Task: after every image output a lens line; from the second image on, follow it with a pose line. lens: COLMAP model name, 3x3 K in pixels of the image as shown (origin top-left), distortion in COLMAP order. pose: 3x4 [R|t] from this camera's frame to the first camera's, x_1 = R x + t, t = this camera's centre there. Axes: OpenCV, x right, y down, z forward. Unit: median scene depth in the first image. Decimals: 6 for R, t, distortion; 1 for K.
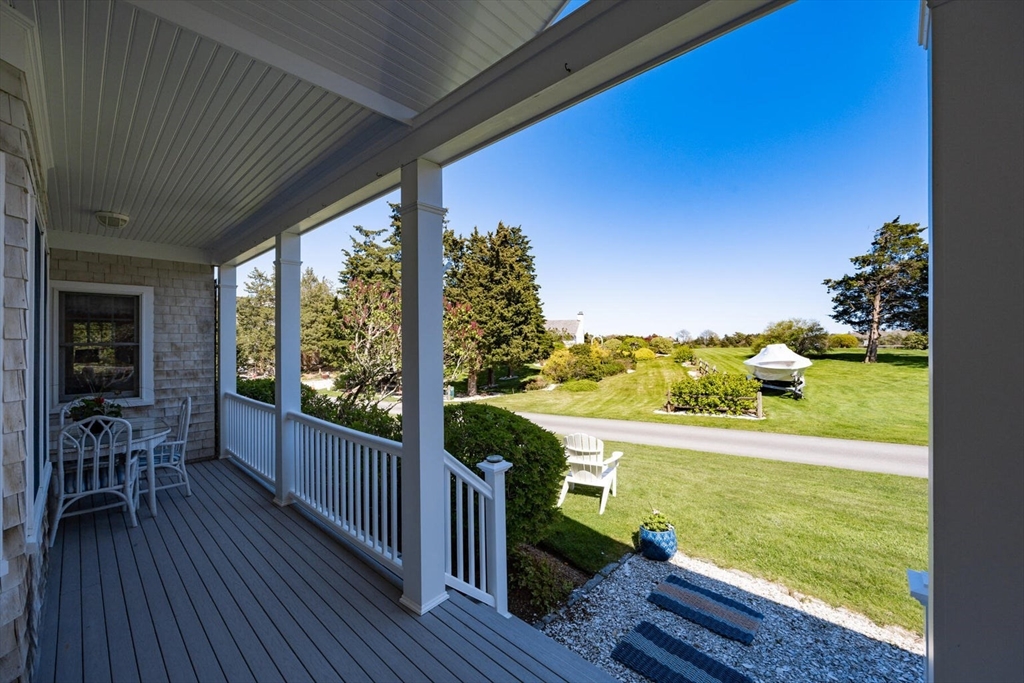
lens RADIAL K [[415.9, 0, 511.7], [0, 415.9, 341.0], [0, 0, 1]] dist [-0.000009, 0.000001]
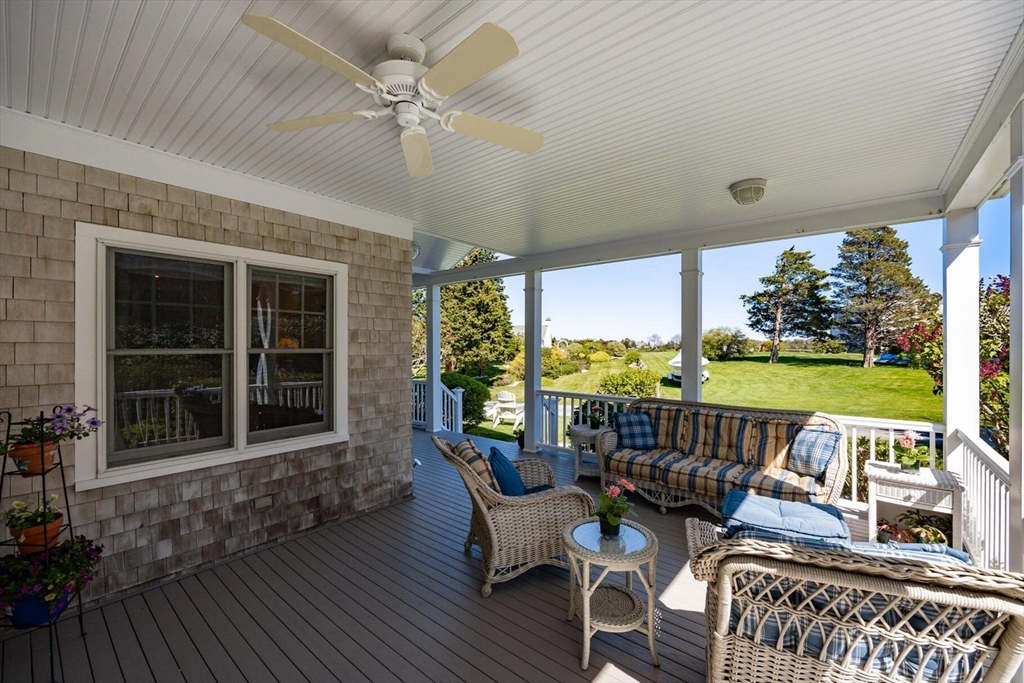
lens RADIAL K [[415.9, 0, 511.1], [0, 415.9, 343.0], [0, 0, 1]] dist [-0.000009, 0.000001]
pose [[0.998269, 0.004868, 0.058611, 0.015429], [-0.004649, 0.999982, -0.003871, -0.000116], [-0.058629, 0.003592, 0.998273, -0.187759]]
